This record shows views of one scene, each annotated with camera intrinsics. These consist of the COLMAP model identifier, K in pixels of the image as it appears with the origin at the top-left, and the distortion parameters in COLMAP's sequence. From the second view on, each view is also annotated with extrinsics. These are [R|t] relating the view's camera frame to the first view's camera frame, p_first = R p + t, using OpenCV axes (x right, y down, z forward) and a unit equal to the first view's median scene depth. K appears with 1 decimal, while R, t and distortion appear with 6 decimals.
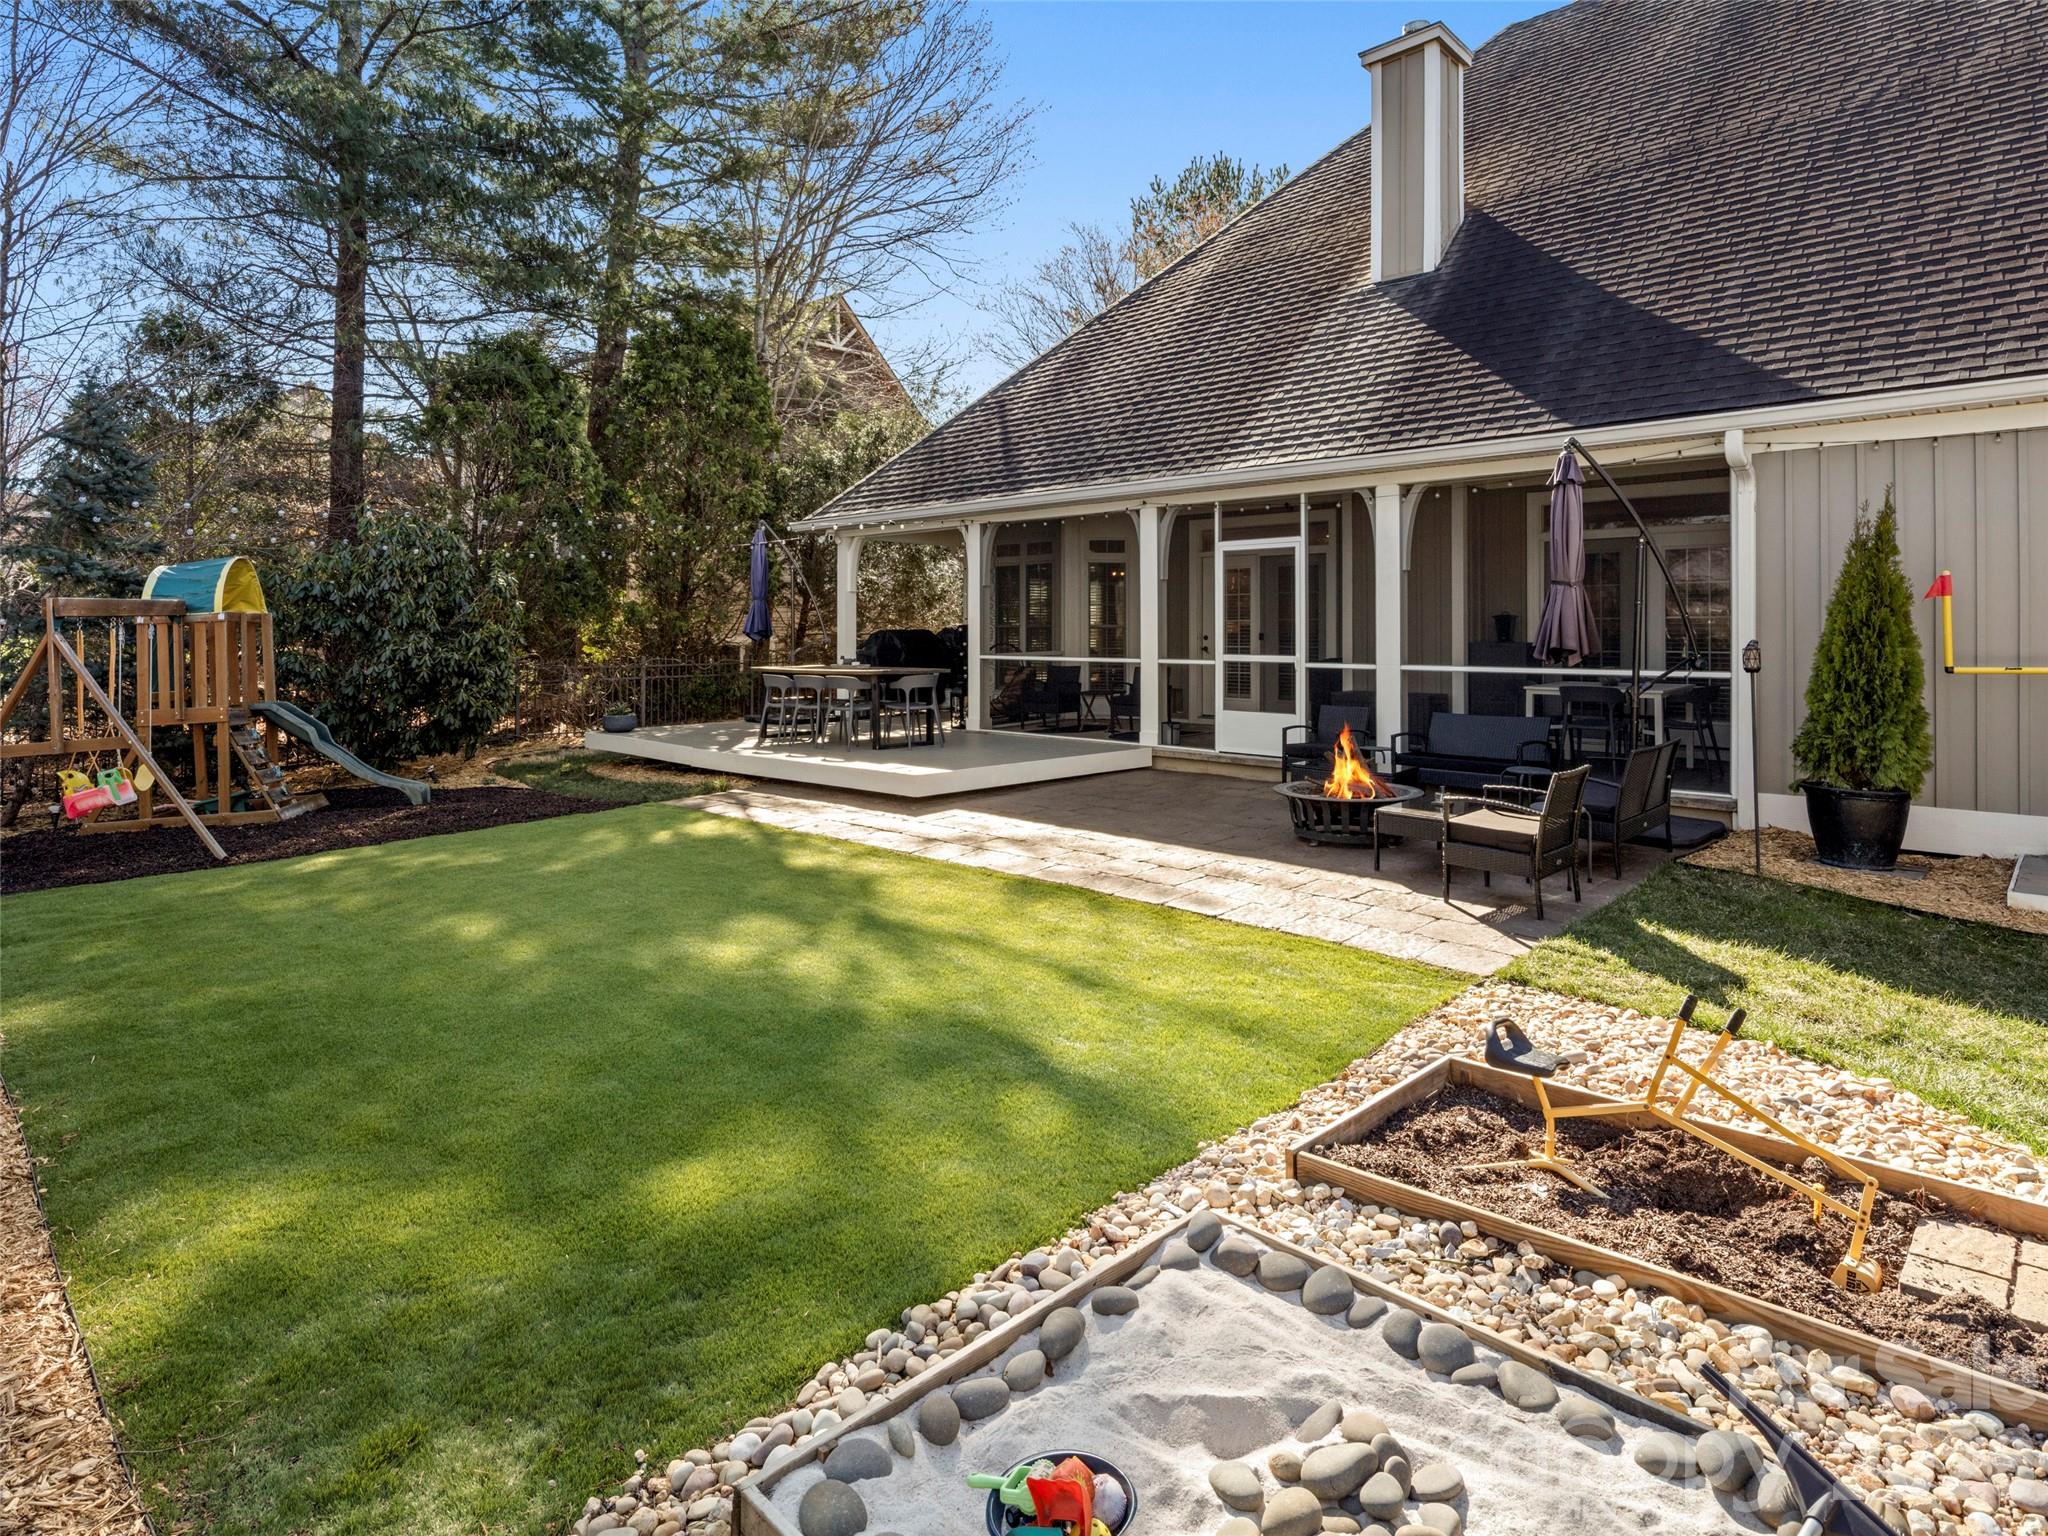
lens RADIAL K [[1104.4, 0, 1013.7], [0, 1104.4, 637.0], [0, 0, 1]] dist [0.005155, 0.000945]
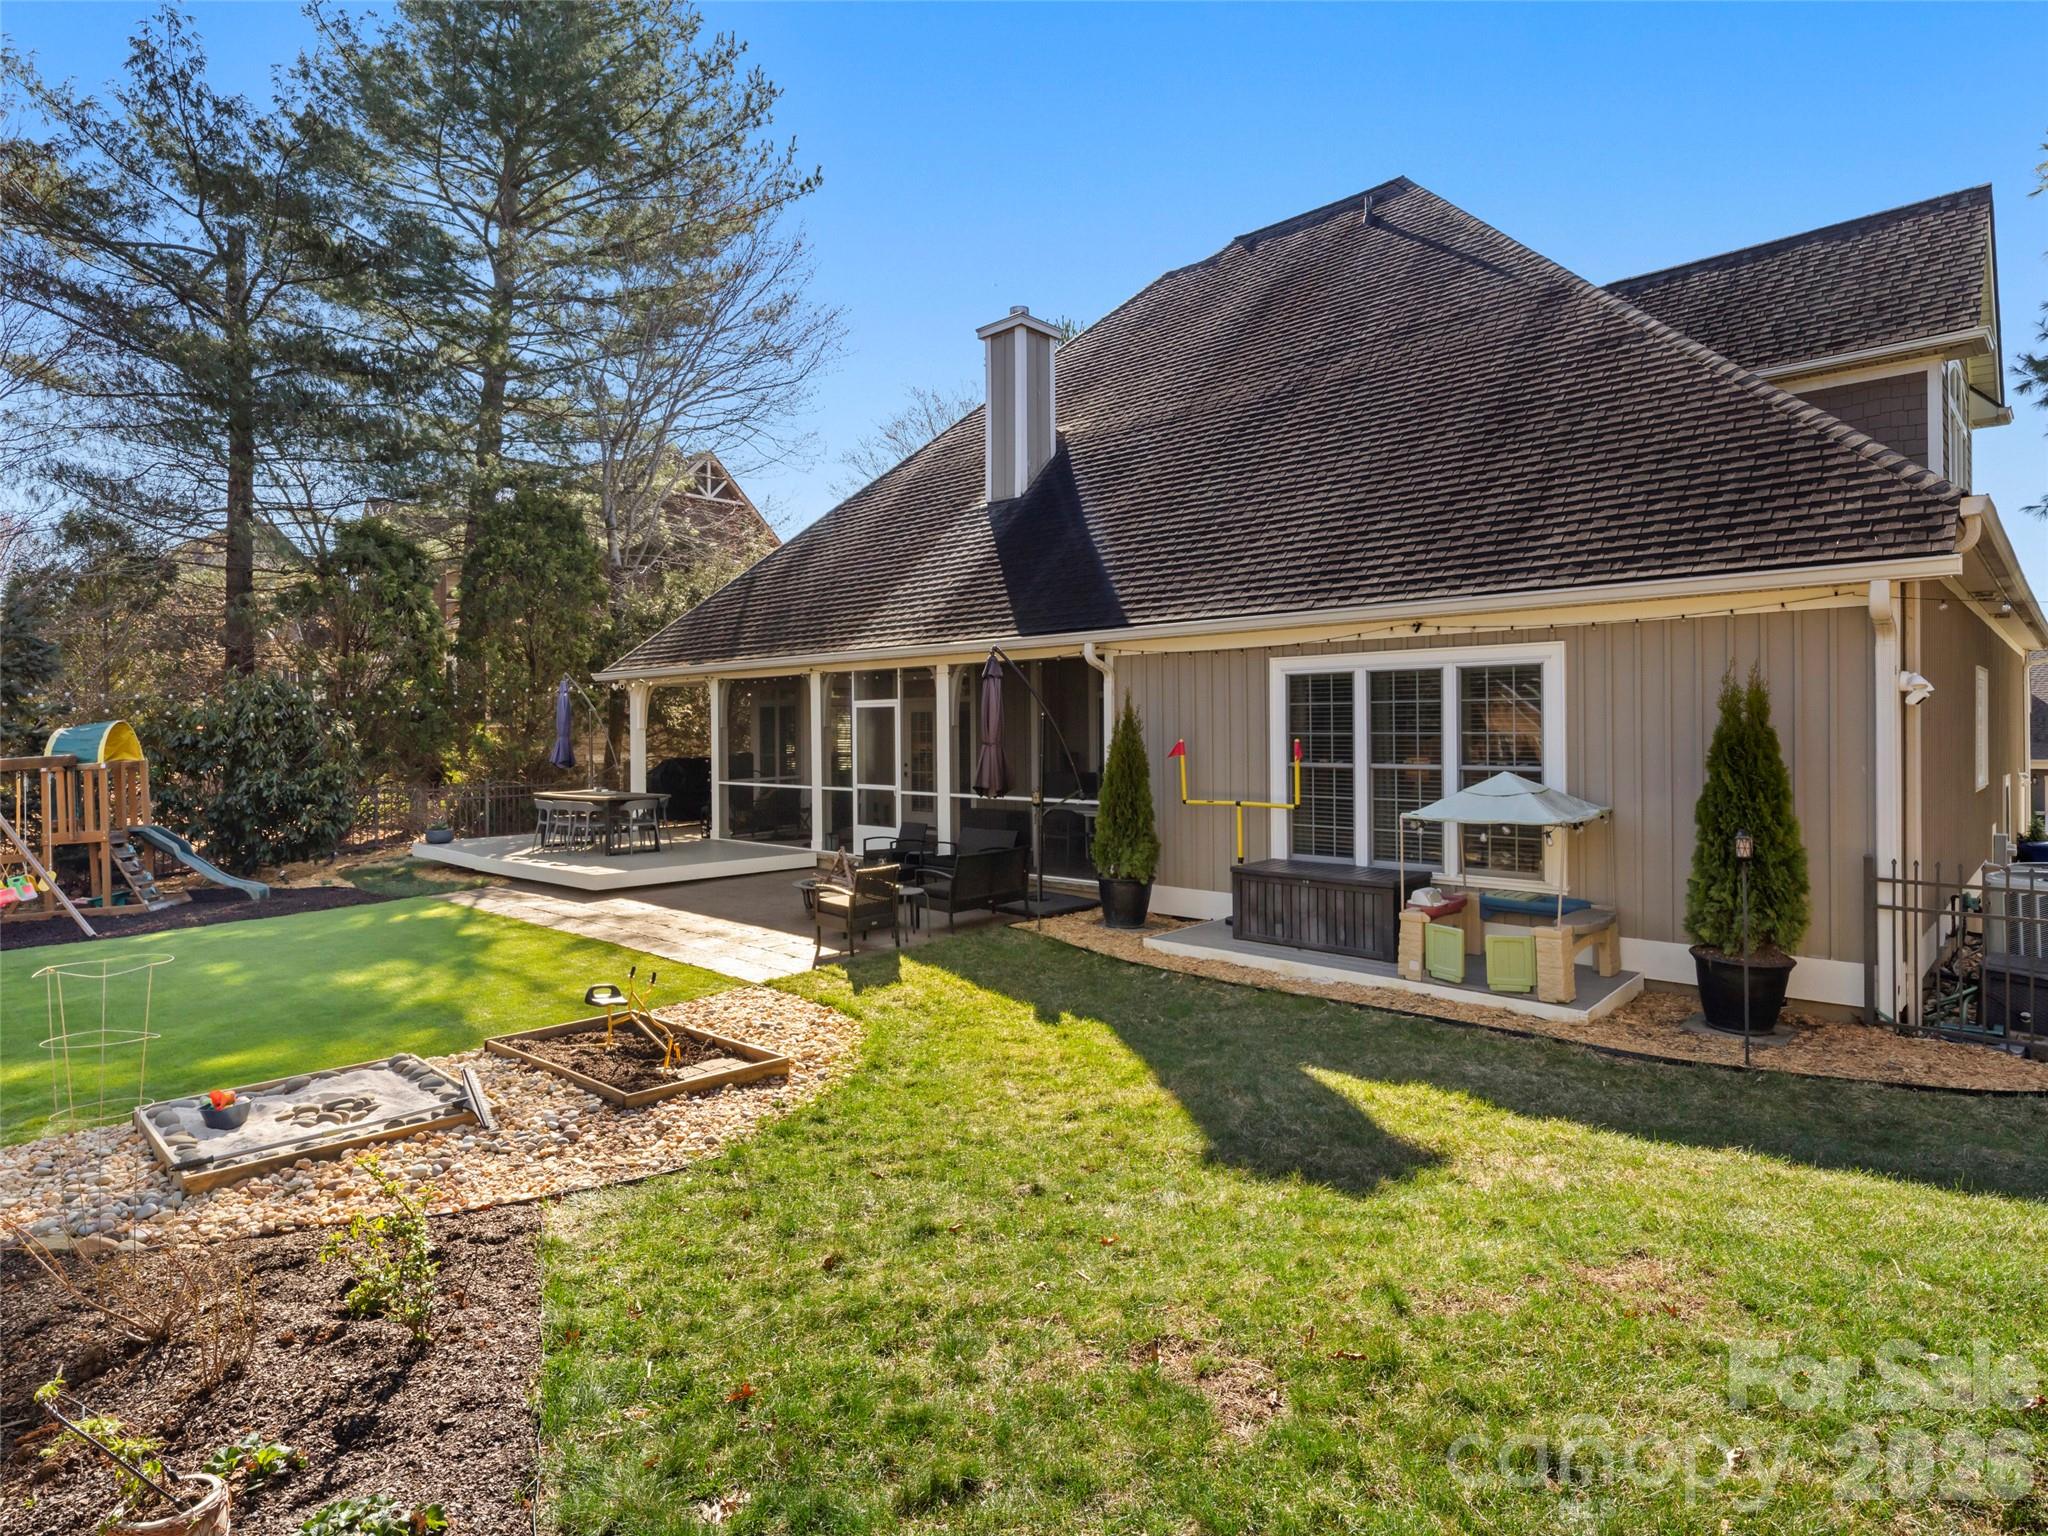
lens RADIAL K [[1104.4, 0, 1021.9], [0, 1104.4, 747.8], [0, 0, 1]] dist [0.005155, 0.000945]
pose [[0.999880, -0.008805, 0.012763, 0.363312], [0.008670, 0.999906, 0.010589, -0.039473], [-0.012856, -0.010477, 0.999862, -0.351139]]
